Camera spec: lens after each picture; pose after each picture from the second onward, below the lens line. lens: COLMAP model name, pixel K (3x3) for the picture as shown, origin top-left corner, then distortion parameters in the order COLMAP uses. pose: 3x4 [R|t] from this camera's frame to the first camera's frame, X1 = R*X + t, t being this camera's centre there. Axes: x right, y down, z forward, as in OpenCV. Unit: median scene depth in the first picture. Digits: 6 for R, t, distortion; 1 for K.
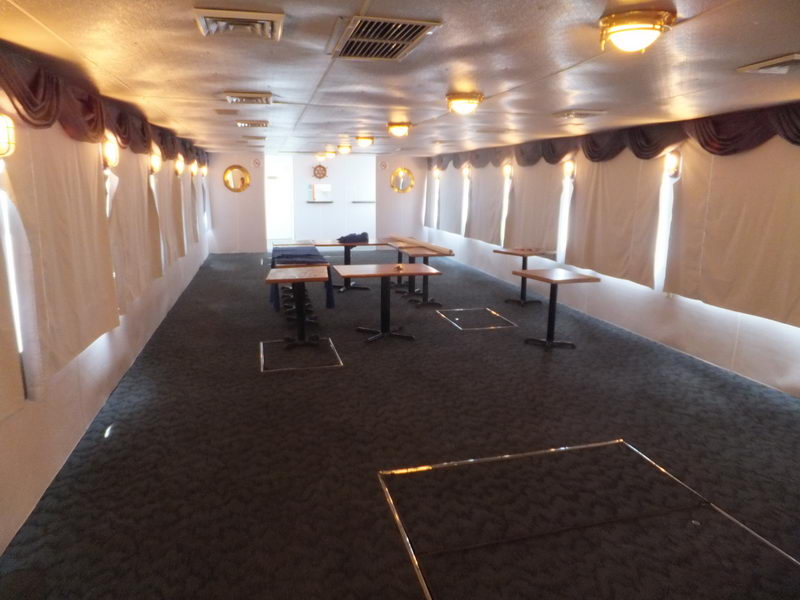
lens RADIAL K [[551.1, 0, 379.9], [0, 551.1, 318.6], [0, 0, 1]] dist [-0.052965, 0.026758]
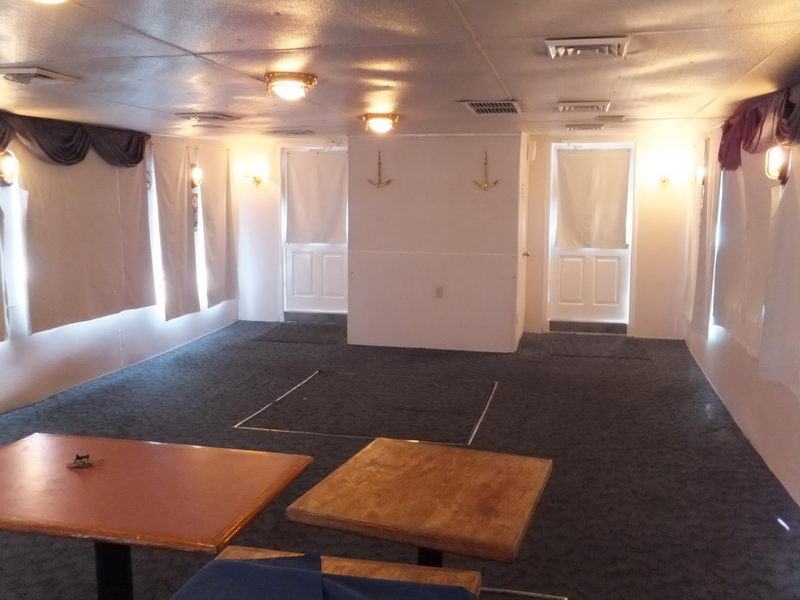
lens RADIAL K [[743.8, 0, 400.0], [0, 743.8, 300.0], [0, 0, 1]] dist [-0.150528, 0.011932]
pose [[-0.908567, -0.048175, 0.414953, -0.328168], [0.100192, 0.939204, 0.328415, -0.340484], [-0.405547, 0.339962, -0.848503, 1.509708]]
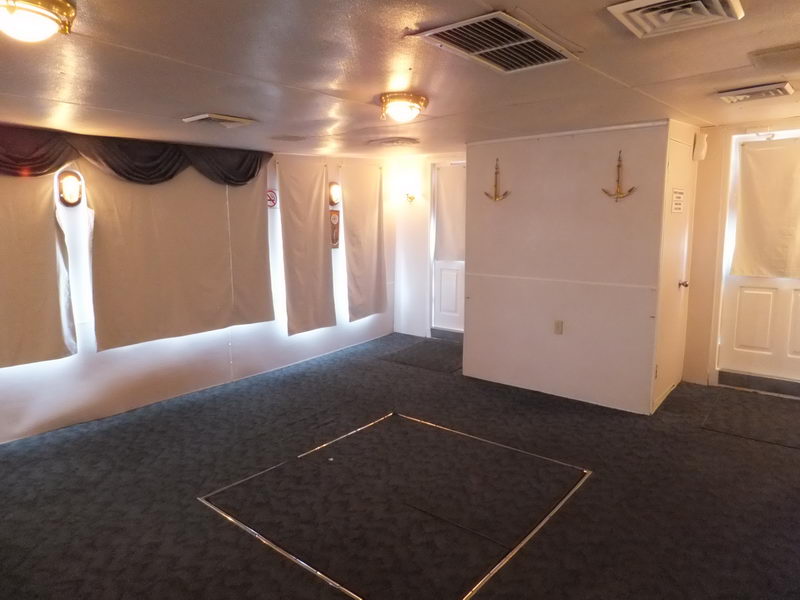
lens RADIAL K [[542.9, 0, 400.0], [0, 542.9, 300.0], [0, 0, 1]] dist [-0.049370, 0.003933]
pose [[-0.633104, -0.098480, 0.767777, -0.291029], [0.193698, 0.940162, 0.280313, -0.189825], [-0.749440, 0.326184, -0.576145, 0.853352]]
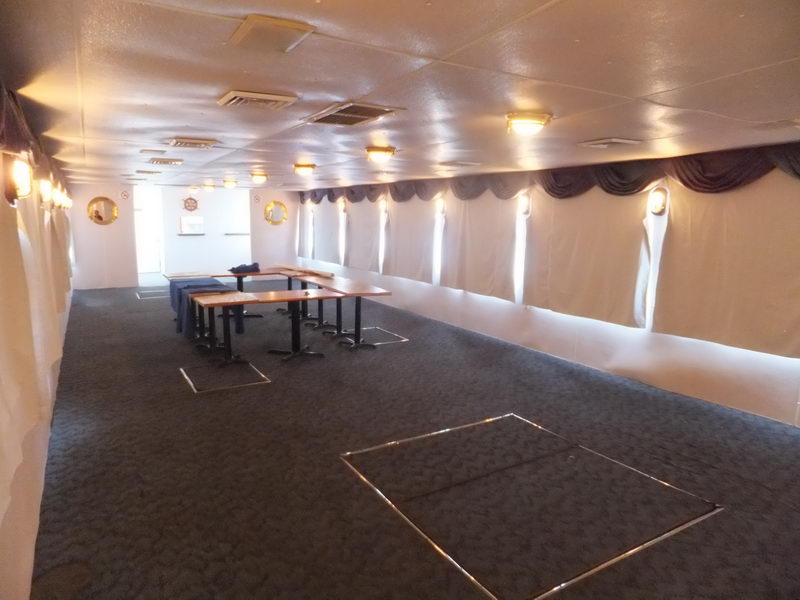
lens RADIAL K [[552.5, 0, 401.0], [0, 552.5, 350.7], [0, 0, 1]] dist [-0.075045, 0.001587]
pose [[0.951211, -0.064296, 0.301766, -0.153858], [0.063575, 0.997902, 0.012221, 0.027209], [-0.301919, 0.007560, 0.953304, -0.144561]]
